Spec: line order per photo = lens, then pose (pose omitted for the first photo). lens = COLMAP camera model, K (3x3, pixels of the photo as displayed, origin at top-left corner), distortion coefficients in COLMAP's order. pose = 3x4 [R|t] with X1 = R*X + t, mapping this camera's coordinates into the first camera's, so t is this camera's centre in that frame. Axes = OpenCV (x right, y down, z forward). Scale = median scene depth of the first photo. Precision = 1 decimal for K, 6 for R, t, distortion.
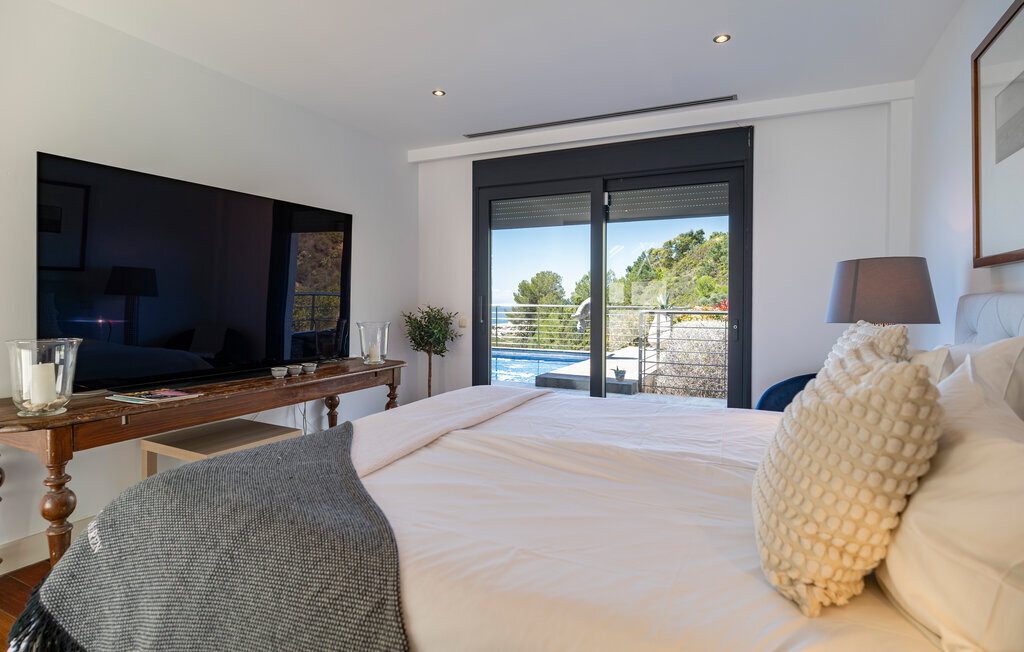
lens RADIAL K [[533.8, 0, 511.0], [0, 533.8, 324.1], [0, 0, 1]] dist [-0.001931, -0.000211]
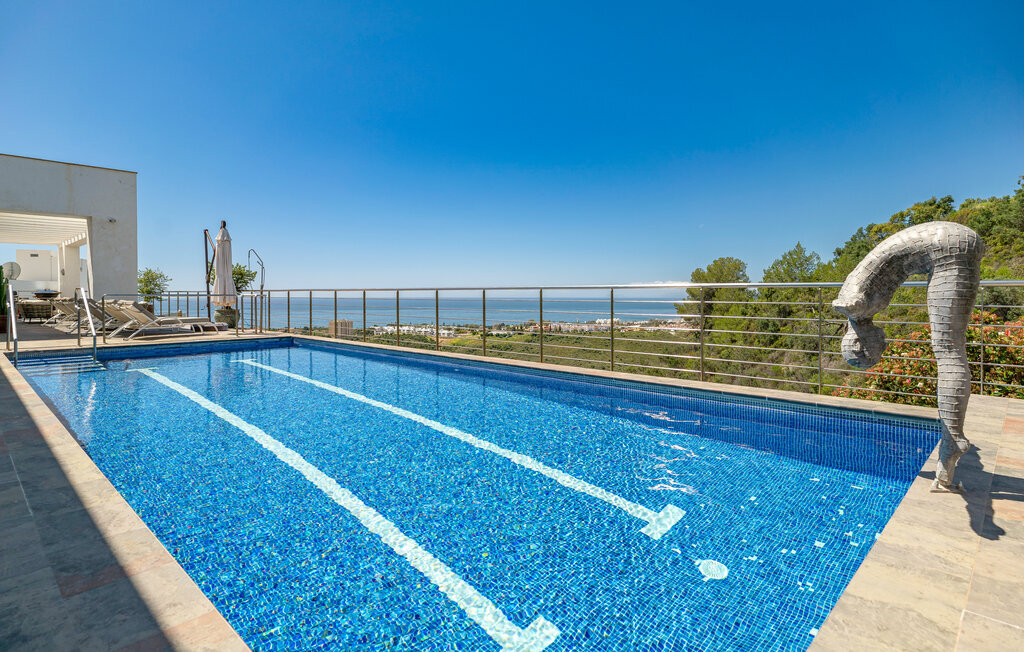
lens RADIAL K [[533.8, 0, 514.0], [0, 533.8, 321.0], [0, 0, 1]] dist [-0.001931, -0.000211]
pose [[0.951601, 0.010870, -0.307145, 0.007707], [-0.009226, 0.999934, 0.006805, -0.001231], [0.307198, -0.003641, 0.951639, 0.103330]]
